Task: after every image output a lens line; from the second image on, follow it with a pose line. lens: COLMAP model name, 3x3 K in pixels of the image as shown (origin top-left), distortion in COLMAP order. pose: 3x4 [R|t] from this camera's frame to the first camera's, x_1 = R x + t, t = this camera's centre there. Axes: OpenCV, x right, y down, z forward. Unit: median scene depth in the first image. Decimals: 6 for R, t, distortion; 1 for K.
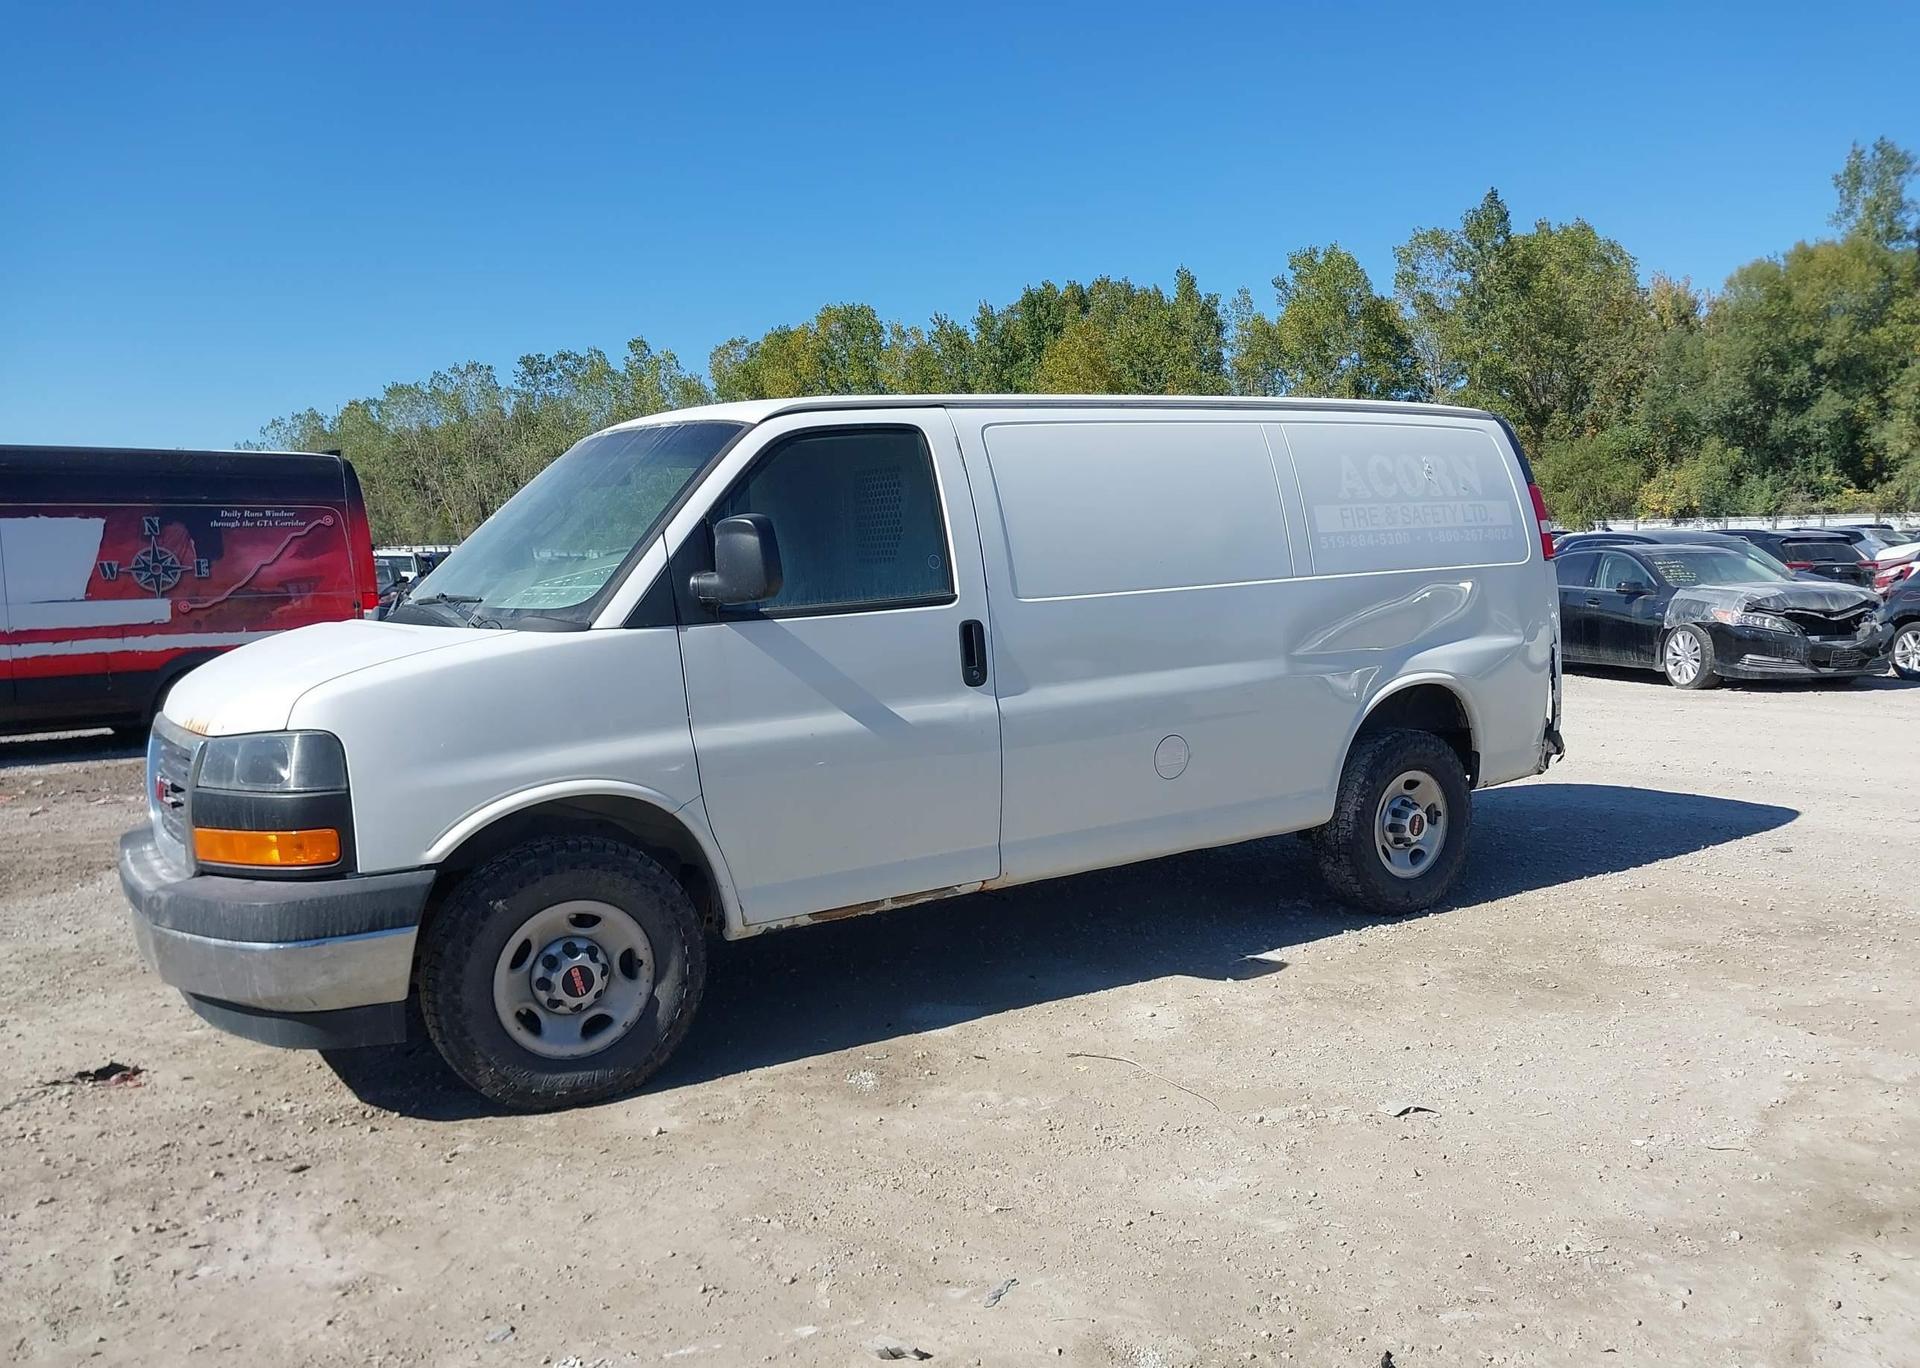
lens RADIAL K [[1519.5, 0, 969.6], [0, 1519.5, 672.5], [0, 0, 1]] dist [0.052866, -0.075035]
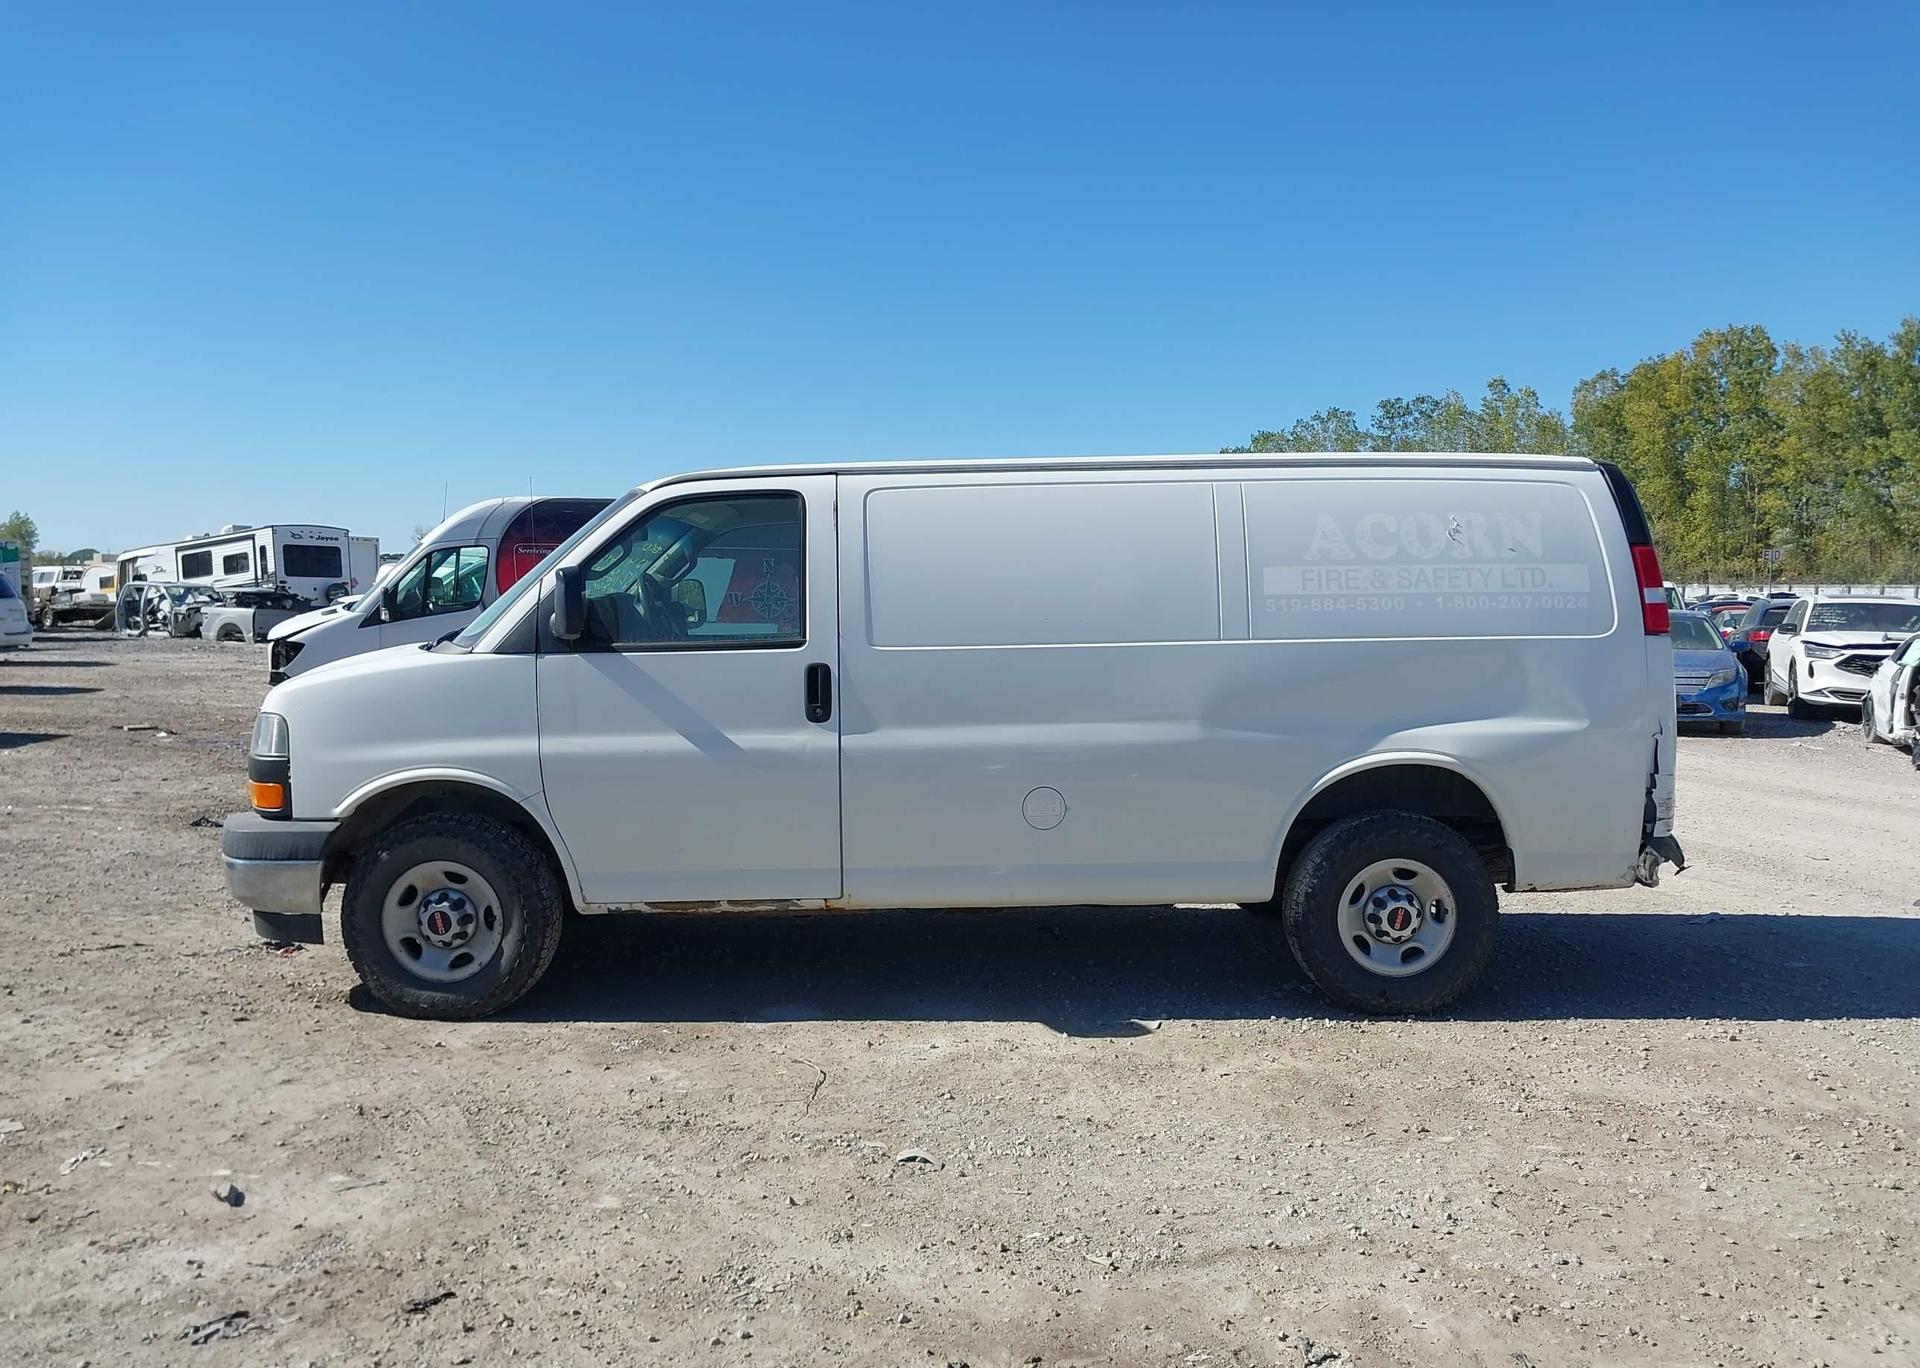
lens RADIAL K [[1519.5, 0, 976.8], [0, 1519.5, 664.5], [0, 0, 1]] dist [0.052866, -0.075035]
pose [[0.842878, 0.052682, -0.535520, 0.593680], [-0.069619, 0.997508, -0.011446, -0.024624], [0.533582, 0.046930, 0.844445, 0.099116]]
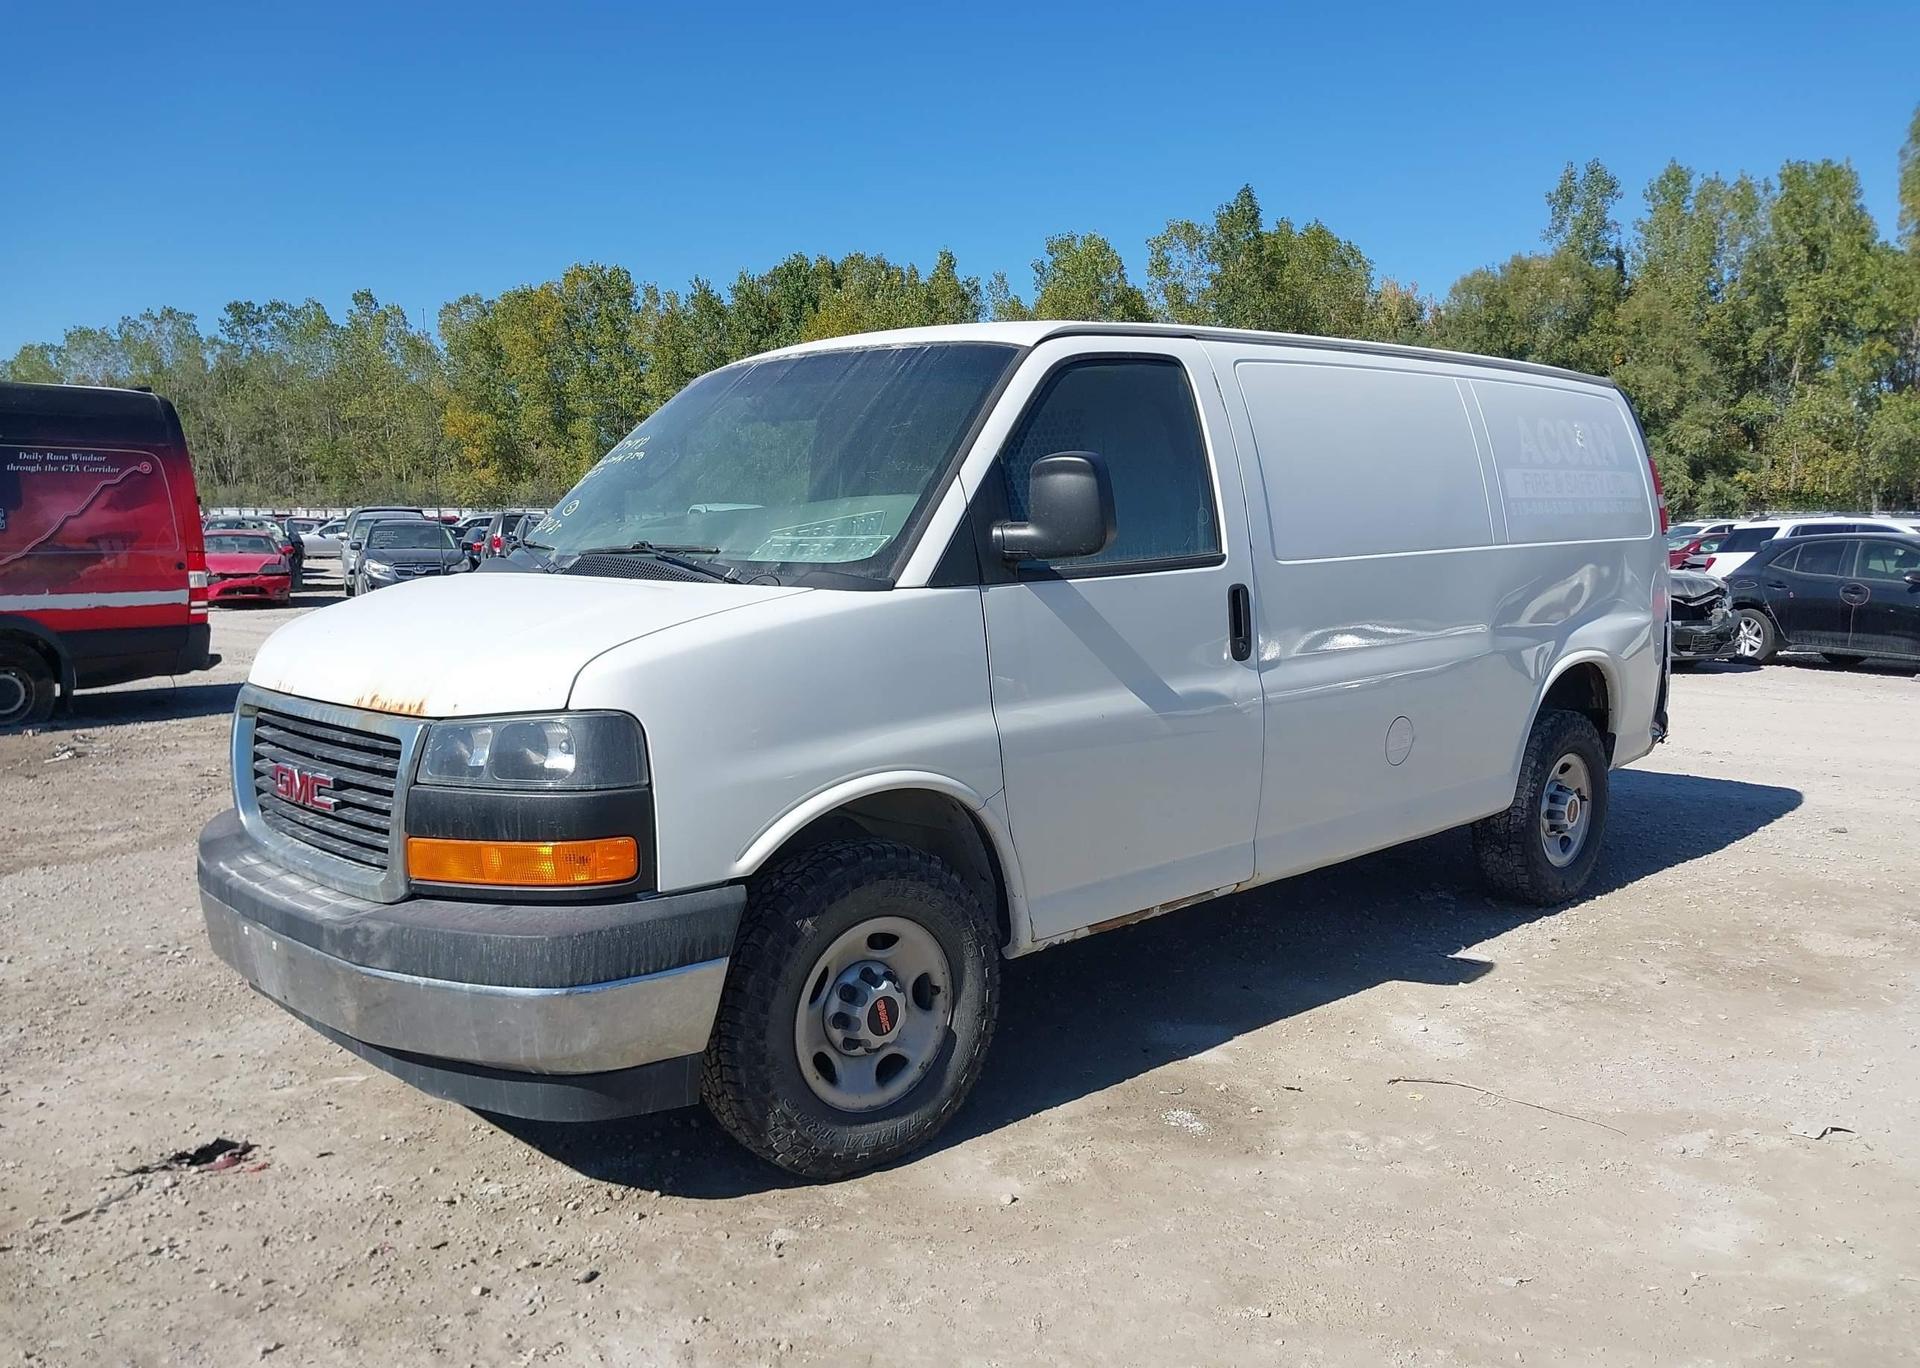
lens RADIAL K [[1519.5, 0, 972.1], [0, 1519.5, 678.4], [0, 0, 1]] dist [0.052866, -0.075035]
pose [[0.984169, 0.004322, 0.177179, -0.258307], [-0.007338, 0.999839, 0.016366, 0.005138], [-0.177080, -0.017407, 0.984042, 0.140141]]
